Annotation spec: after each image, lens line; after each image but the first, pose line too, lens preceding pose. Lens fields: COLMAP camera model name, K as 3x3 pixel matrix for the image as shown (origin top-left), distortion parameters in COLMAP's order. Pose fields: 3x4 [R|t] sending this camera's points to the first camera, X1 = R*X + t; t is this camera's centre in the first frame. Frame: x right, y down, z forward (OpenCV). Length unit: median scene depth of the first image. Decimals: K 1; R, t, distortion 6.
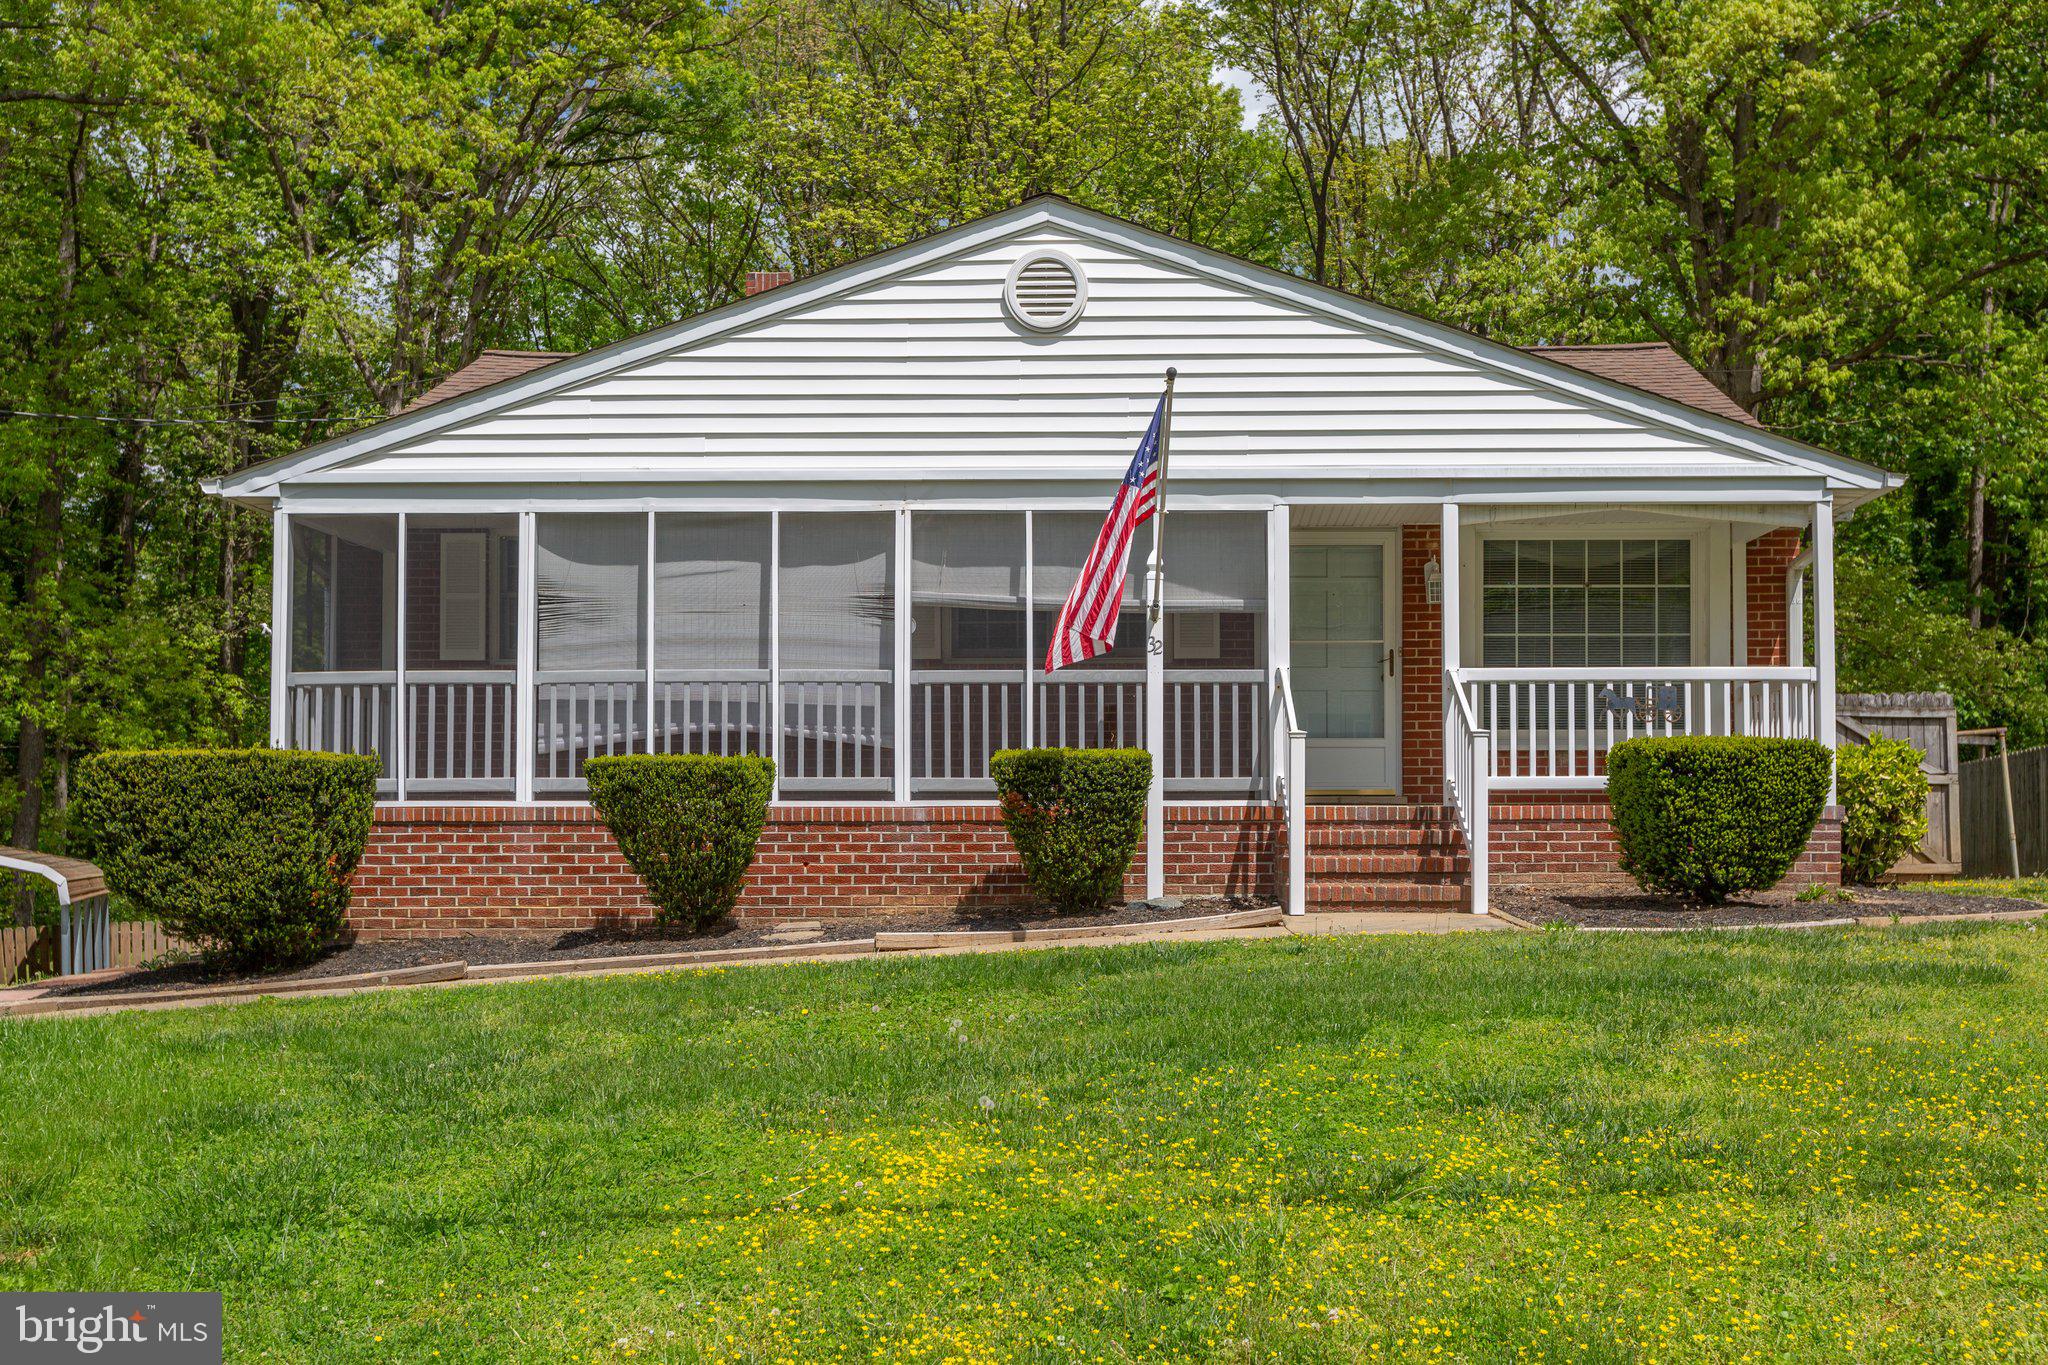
lens RADIAL K [[2060.5, 0, 1104.9], [0, 2060.5, 801.8], [0, 0, 1]] dist [-0.004449, 0.000000]
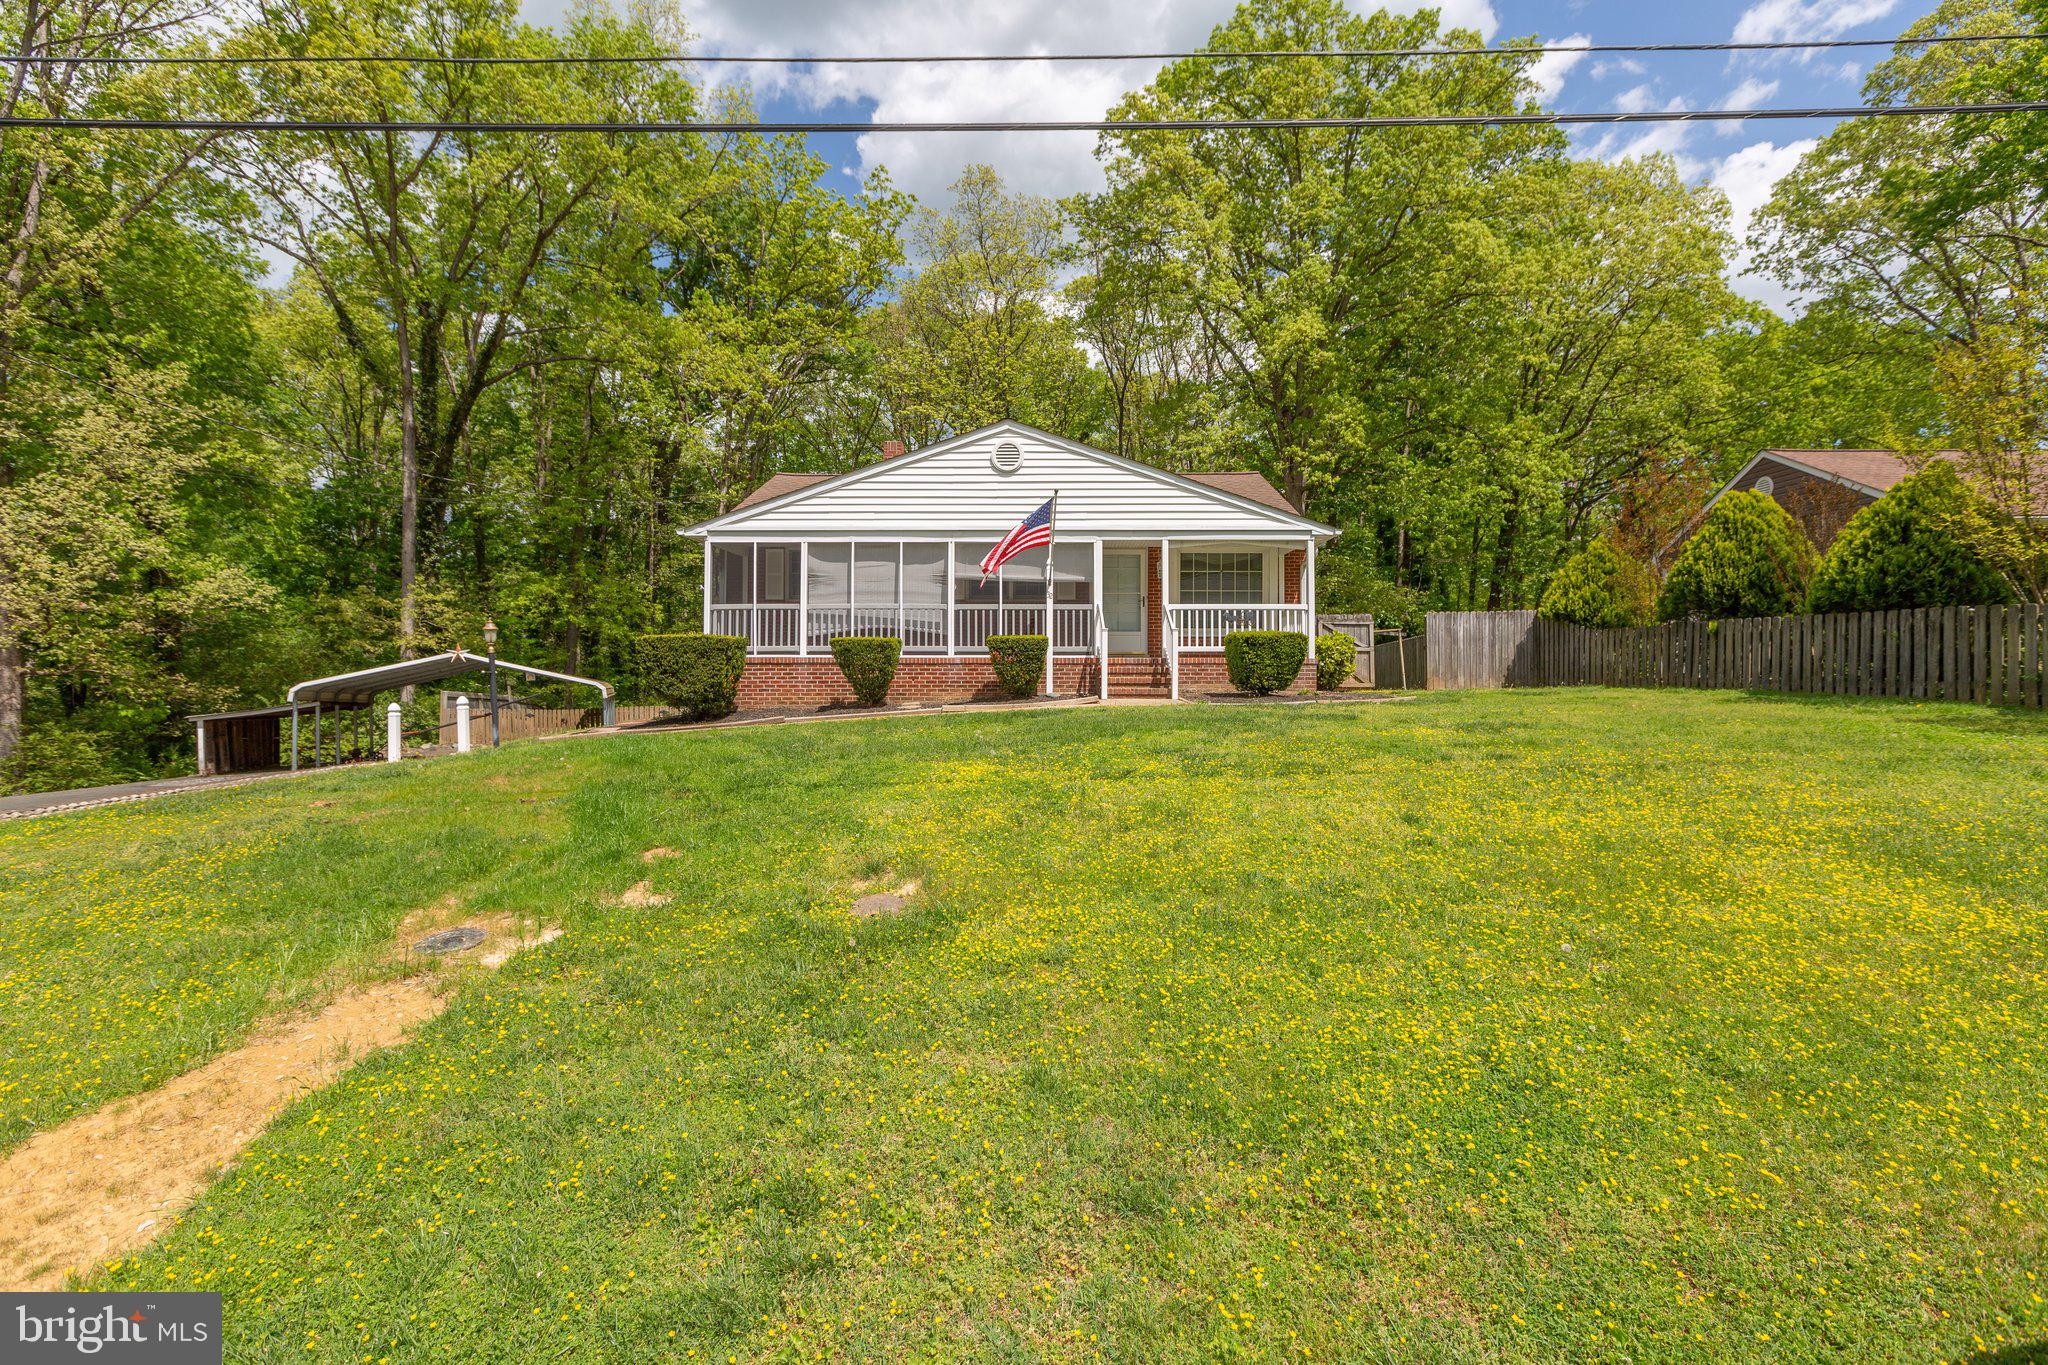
lens RADIAL K [[919.3, 0, 1026.8], [0, 919.3, 668.7], [0, 0, 1]] dist [-0.001353, 0.000161]
pose [[0.999995, 0.003108, 0.000194, -0.004076], [-0.003109, 0.999955, 0.008981, 0.005607], [-0.000167, -0.008982, 0.999960, -0.143433]]
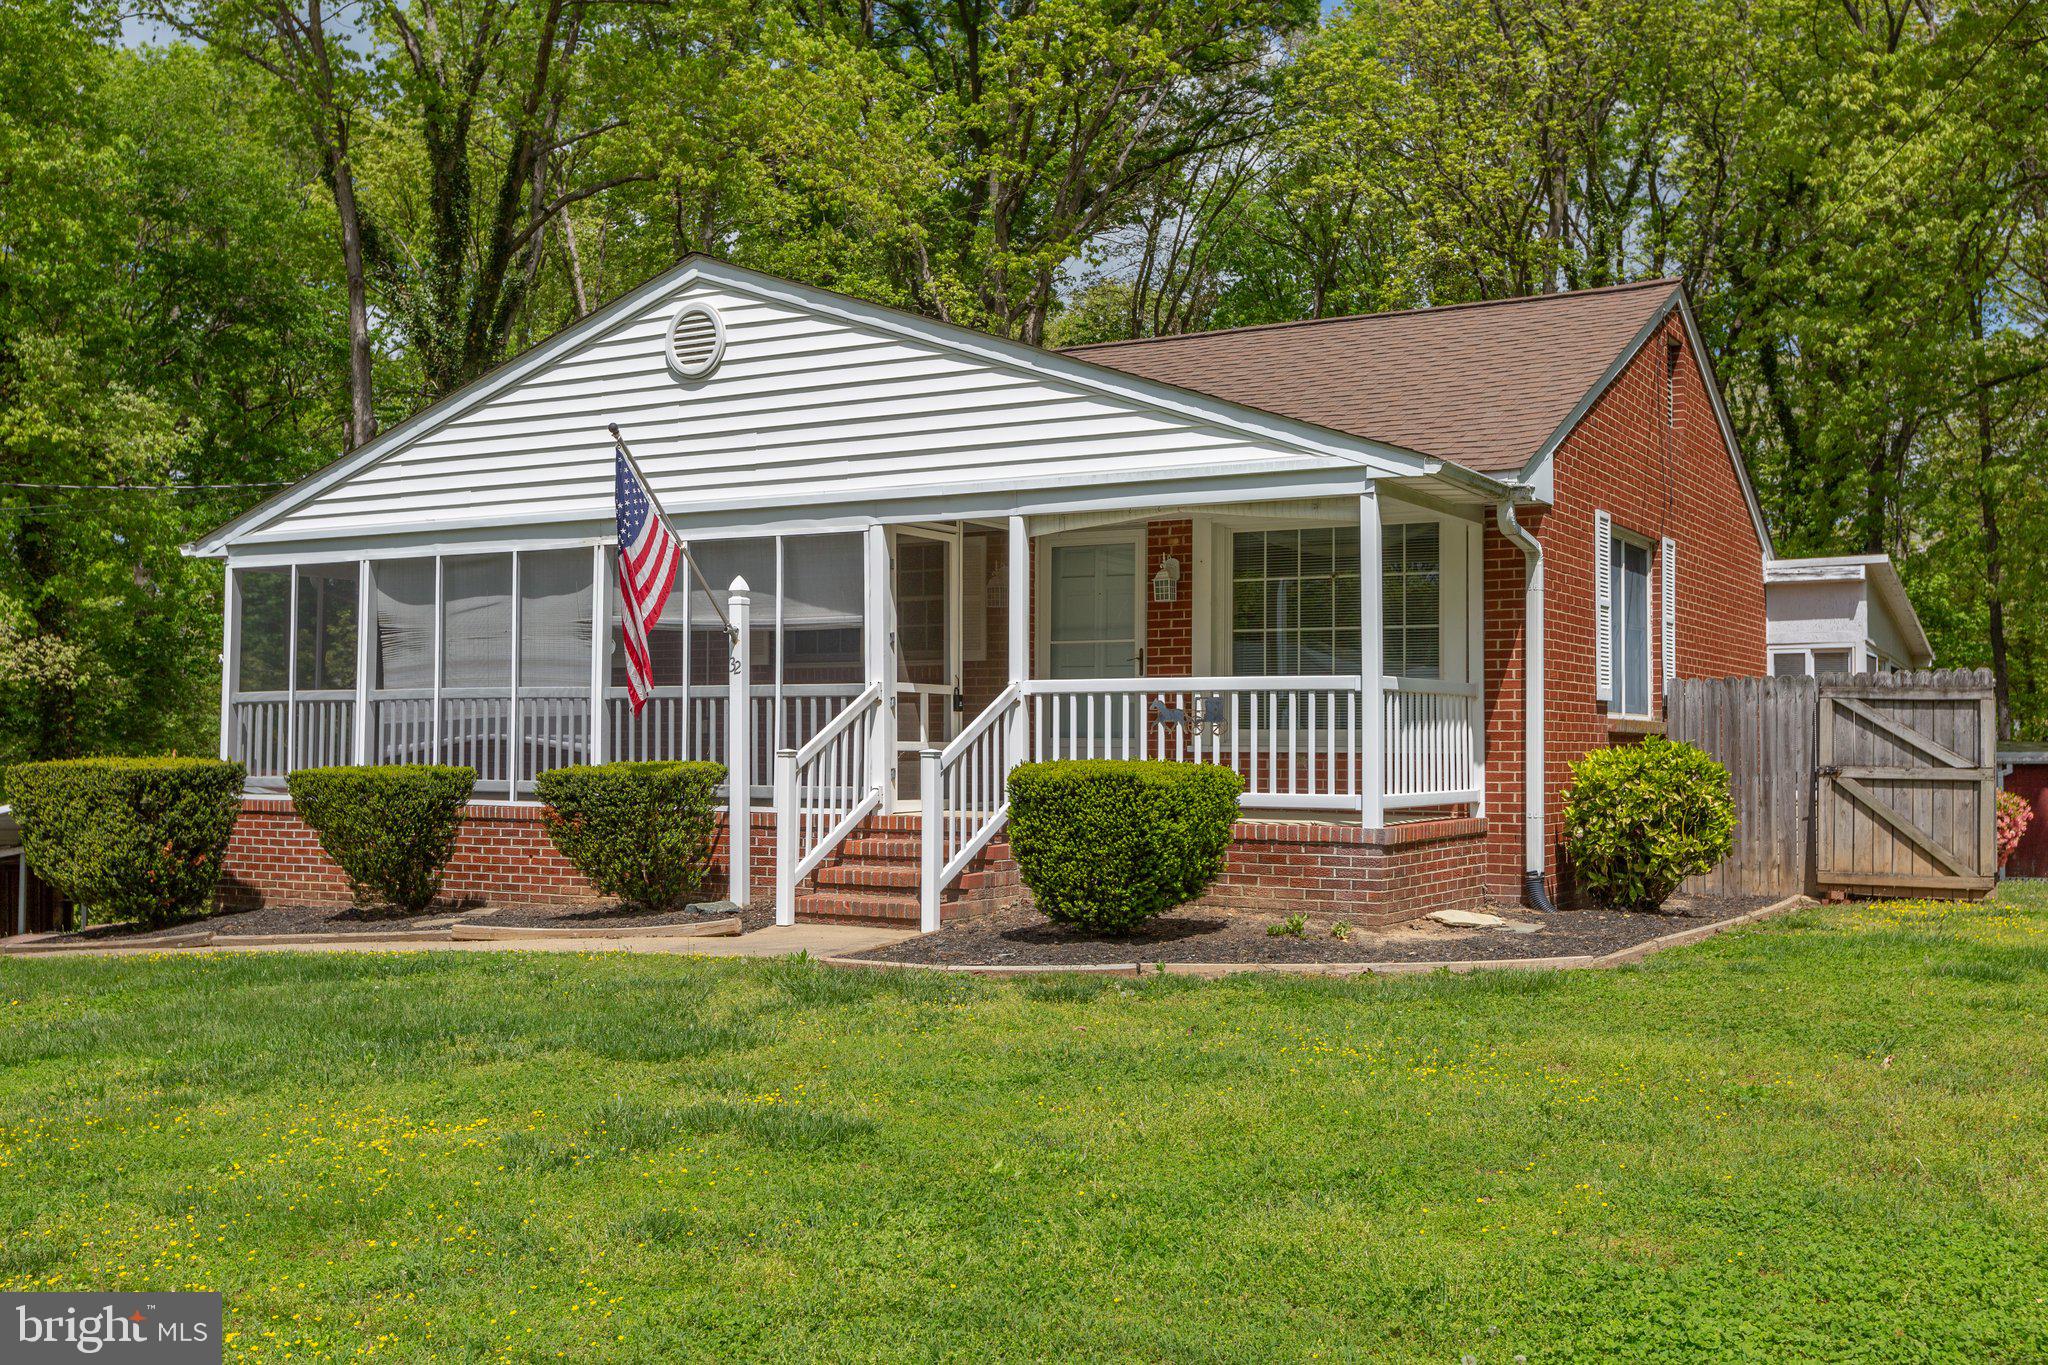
lens RADIAL K [[2060.5, 0, 1020.4], [0, 2060.5, 690.9], [0, 0, 1]] dist [-0.004449, 0.000000]
pose [[0.869138, -0.008118, -0.494502, 0.660670], [0.001271, 0.999899, -0.014181, -0.045557], [0.494567, 0.011697, 0.869061, 0.133918]]
